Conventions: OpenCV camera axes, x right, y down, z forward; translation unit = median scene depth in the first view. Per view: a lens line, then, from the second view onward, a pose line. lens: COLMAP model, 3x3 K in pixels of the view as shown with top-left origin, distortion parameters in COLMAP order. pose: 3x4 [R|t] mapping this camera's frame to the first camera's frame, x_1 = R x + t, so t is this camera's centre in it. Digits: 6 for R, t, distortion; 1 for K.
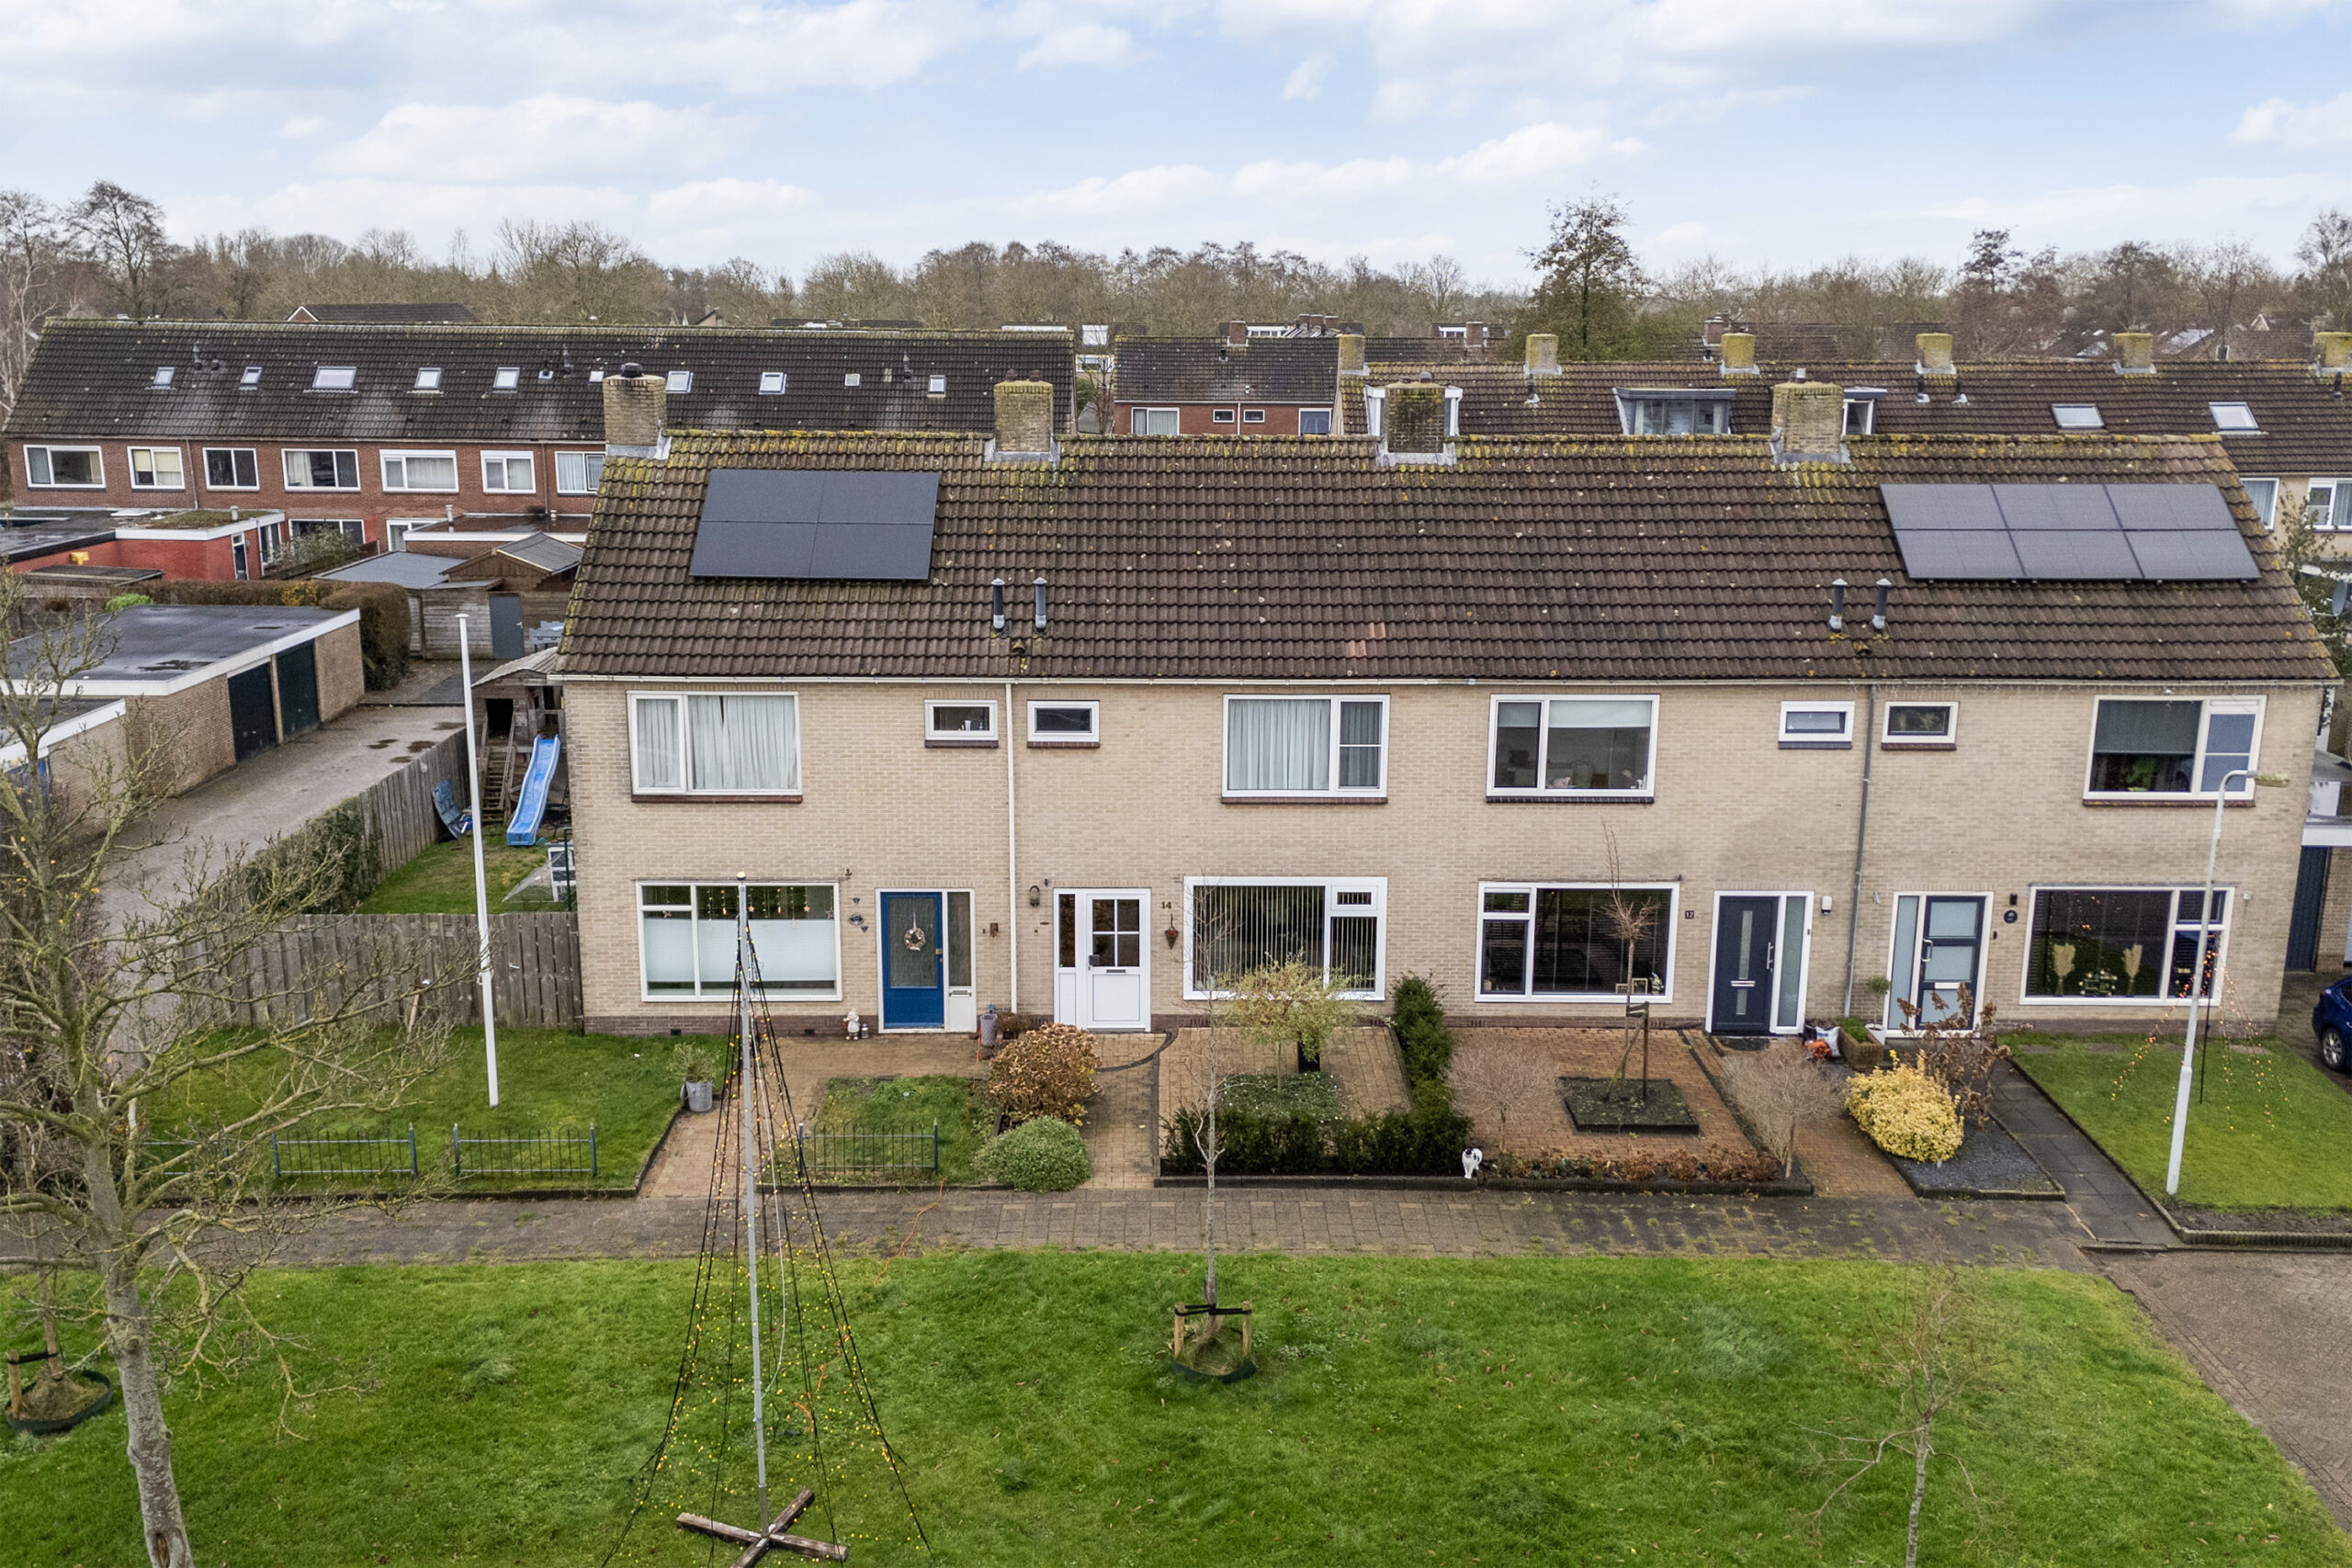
lens RADIAL K [[1986.7, 0, 1176.0], [0, 1986.7, 784.0], [0, 0, 1]] dist [0.091335, -0.121931]
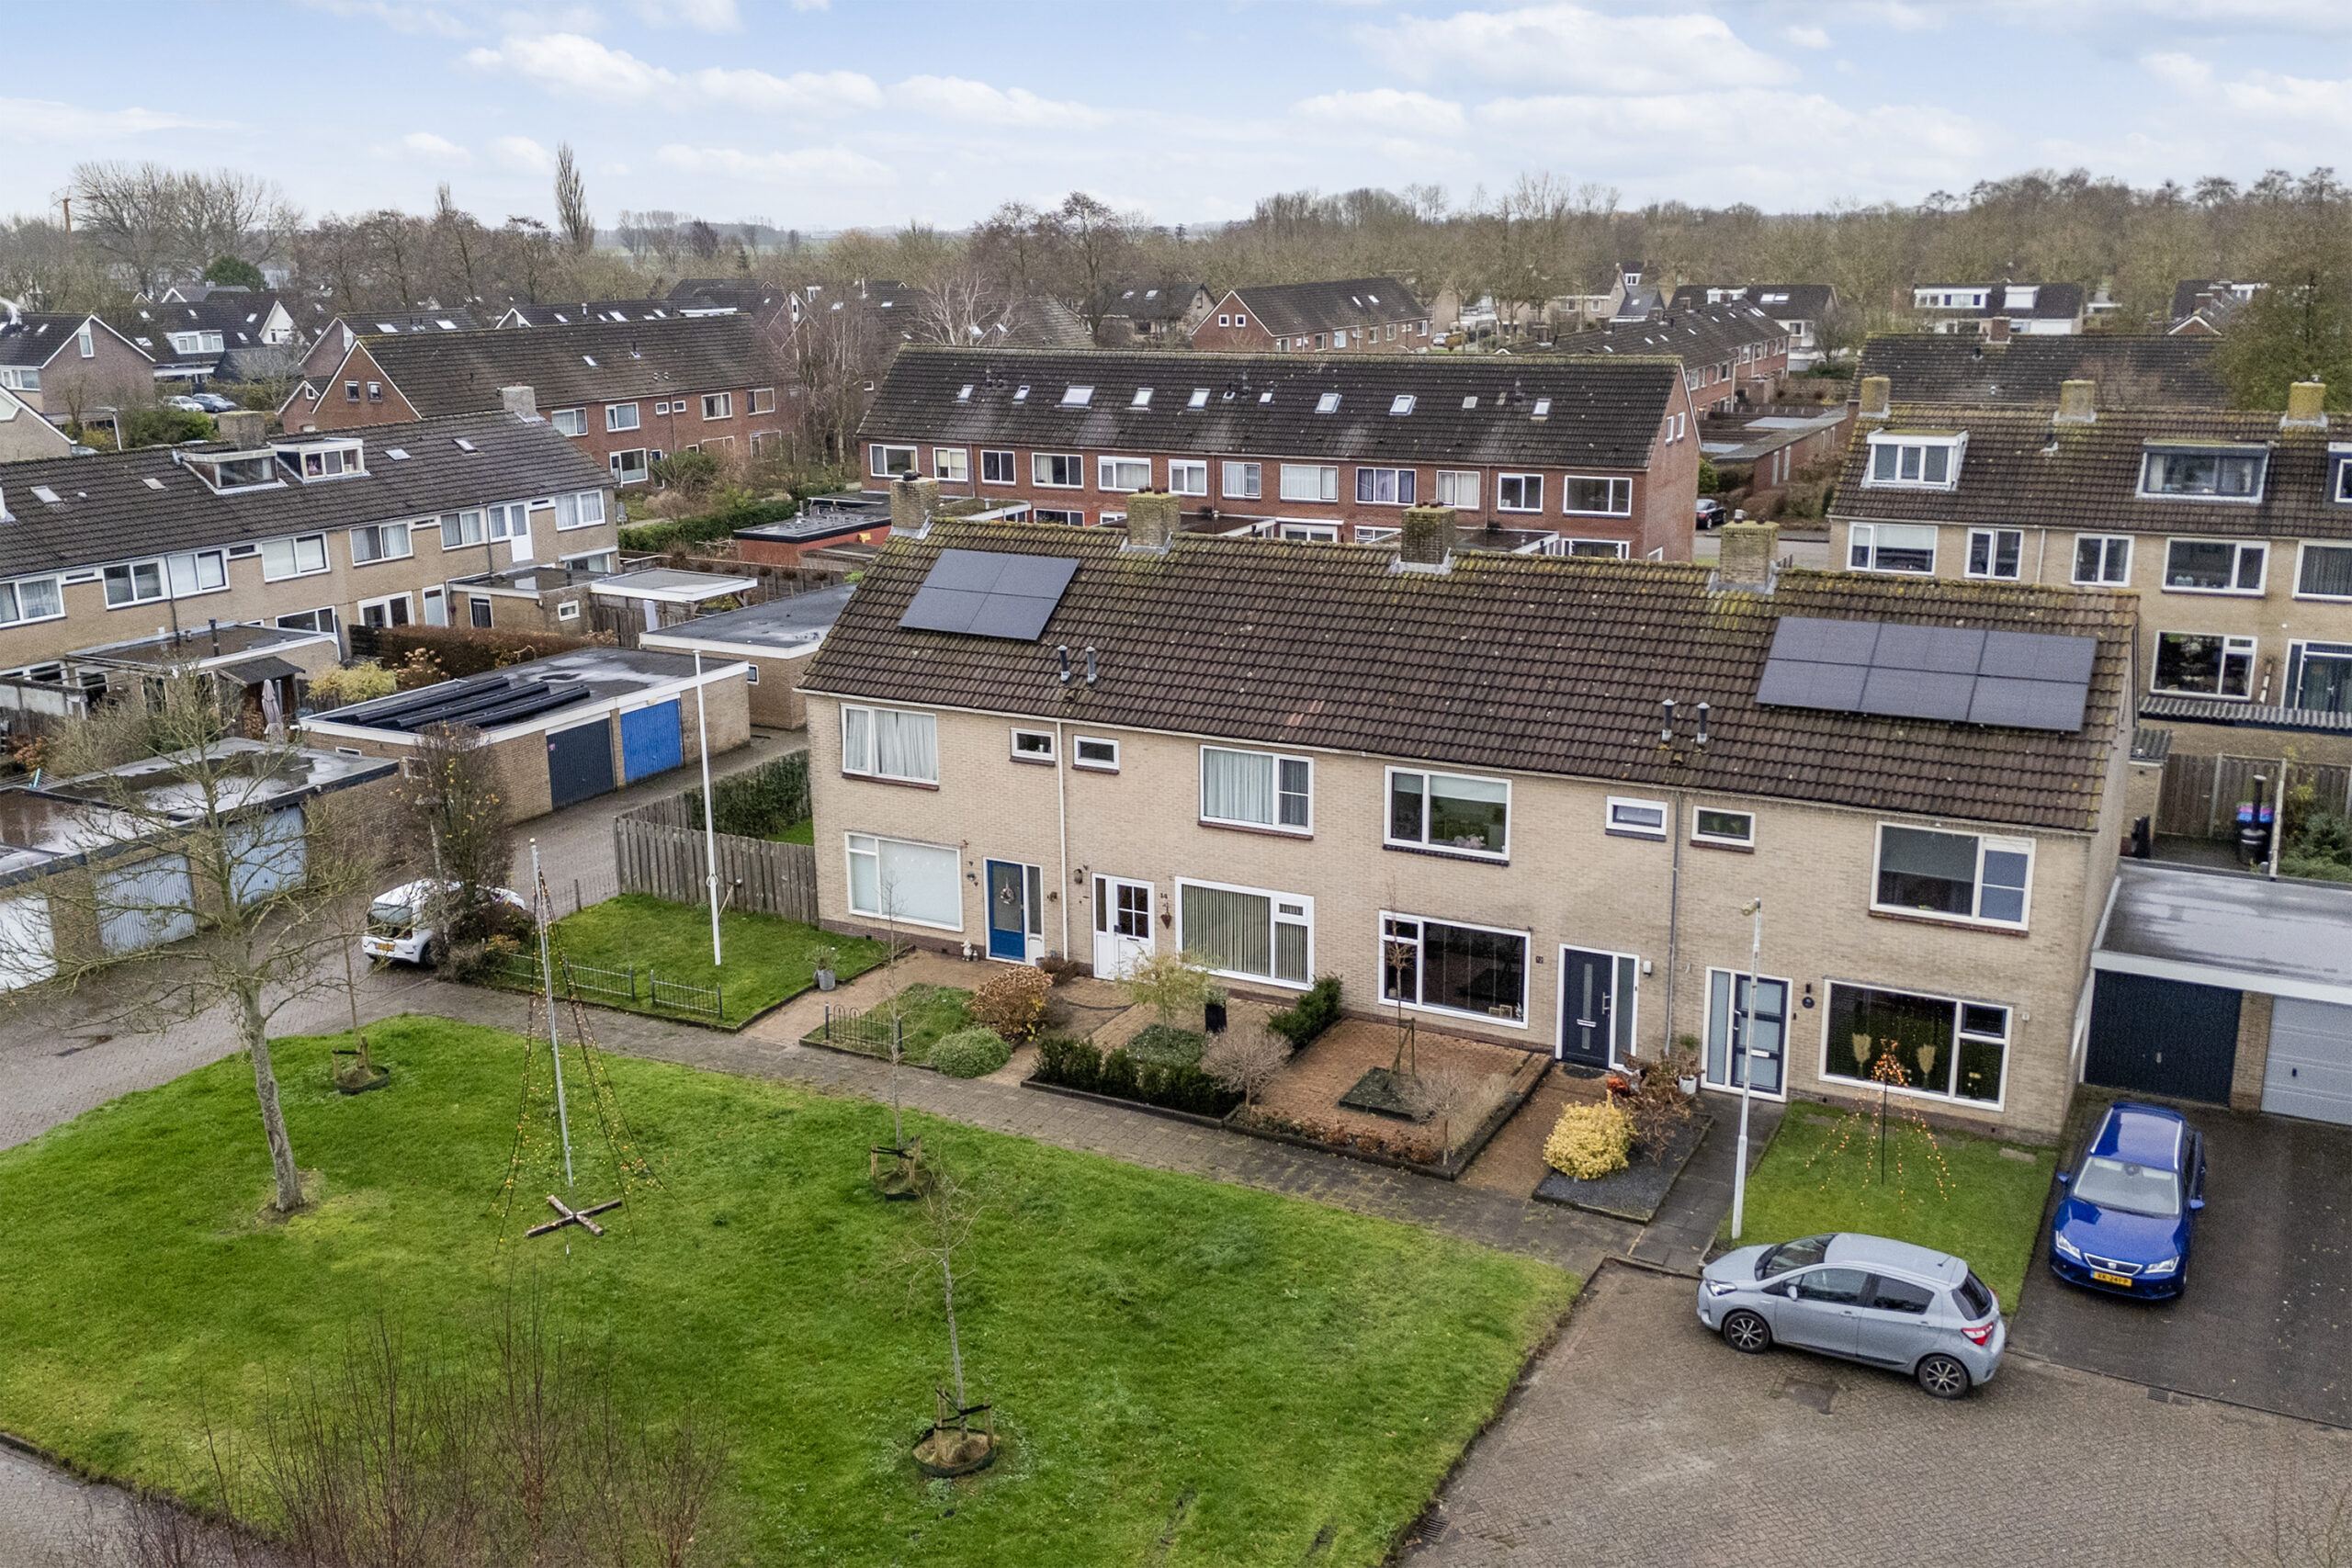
lens RADIAL K [[1986.7, 0, 1176.0], [0, 1986.7, 784.0], [0, 0, 1]] dist [0.091335, -0.121931]
pose [[0.884411, 0.107273, -0.454214, 0.603578], [-0.094996, 0.994229, 0.049840, -0.081651], [0.456939, -0.000931, 0.889498, -0.190015]]
